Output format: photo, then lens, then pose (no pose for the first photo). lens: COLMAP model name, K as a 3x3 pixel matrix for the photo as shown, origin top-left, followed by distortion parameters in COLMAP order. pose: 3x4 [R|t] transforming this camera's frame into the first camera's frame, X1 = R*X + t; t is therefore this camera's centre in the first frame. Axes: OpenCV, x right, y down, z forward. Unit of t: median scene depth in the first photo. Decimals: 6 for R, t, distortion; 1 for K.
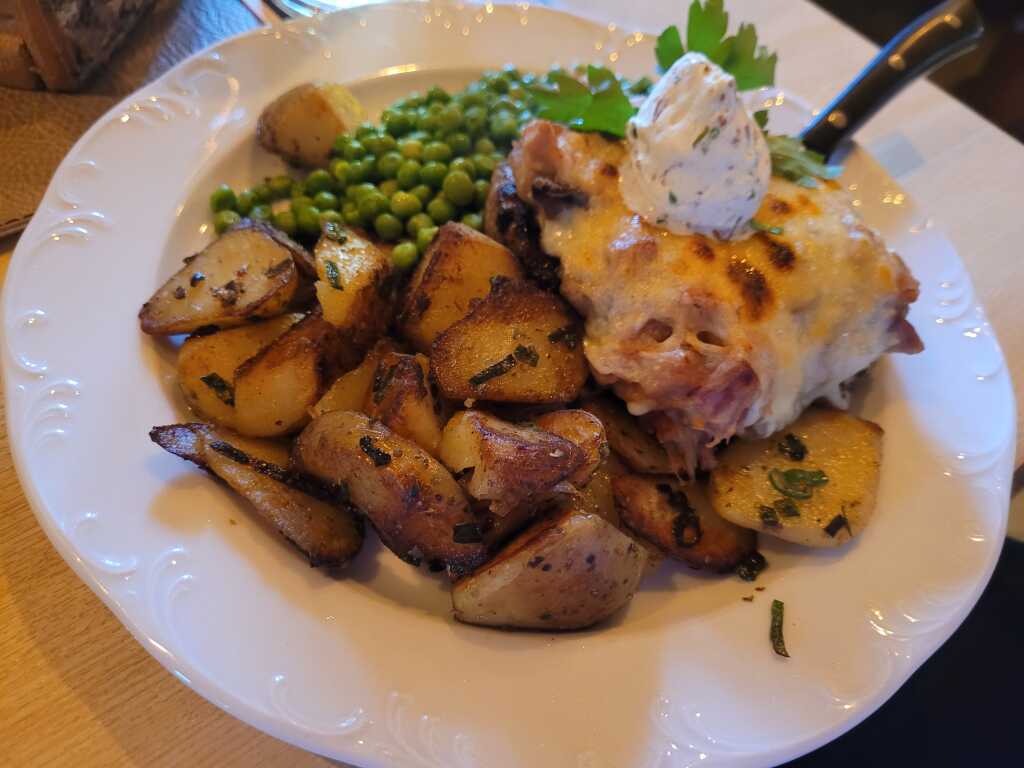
lens RADIAL K [[763.3, 0, 512.0], [0, 763.3, 384.0], [0, 0, 1]] dist [0.032483, -0.006935]
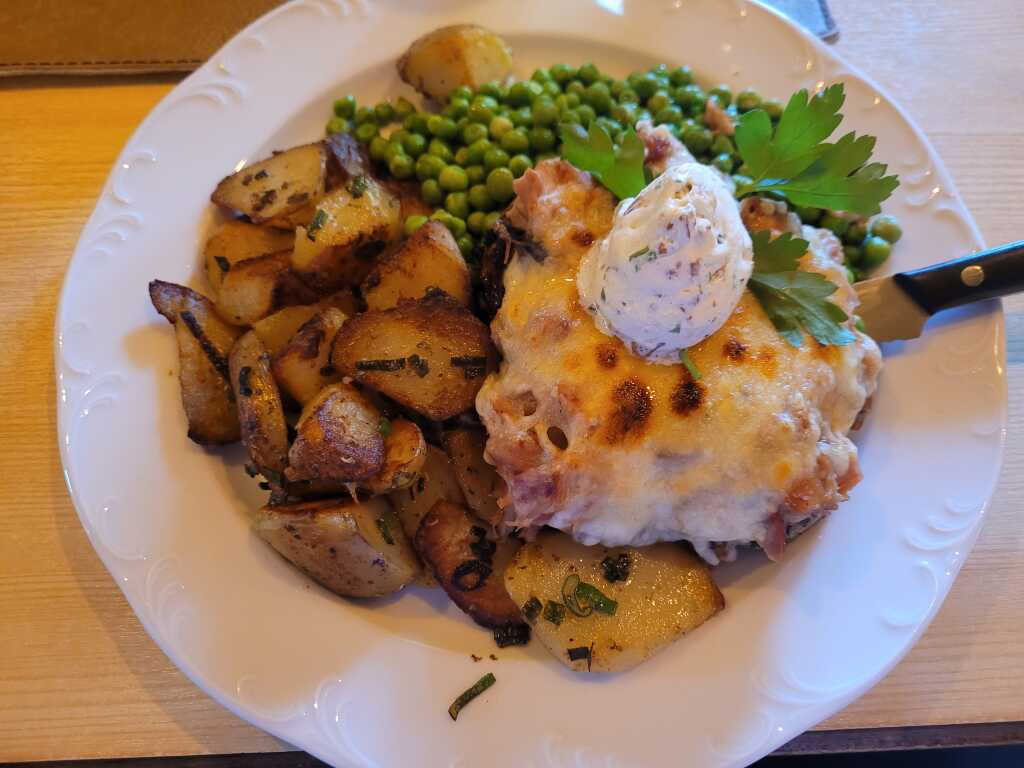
lens RADIAL K [[762.8, 0, 512.0], [0, 762.8, 384.0], [0, 0, 1]] dist [0.053328, -0.005003]
pose [[0.810755, 0.484975, -0.327836, 0.492667], [-0.418315, 0.871748, 0.255084, -0.344746], [0.409499, -0.069672, 0.909646, 0.045511]]
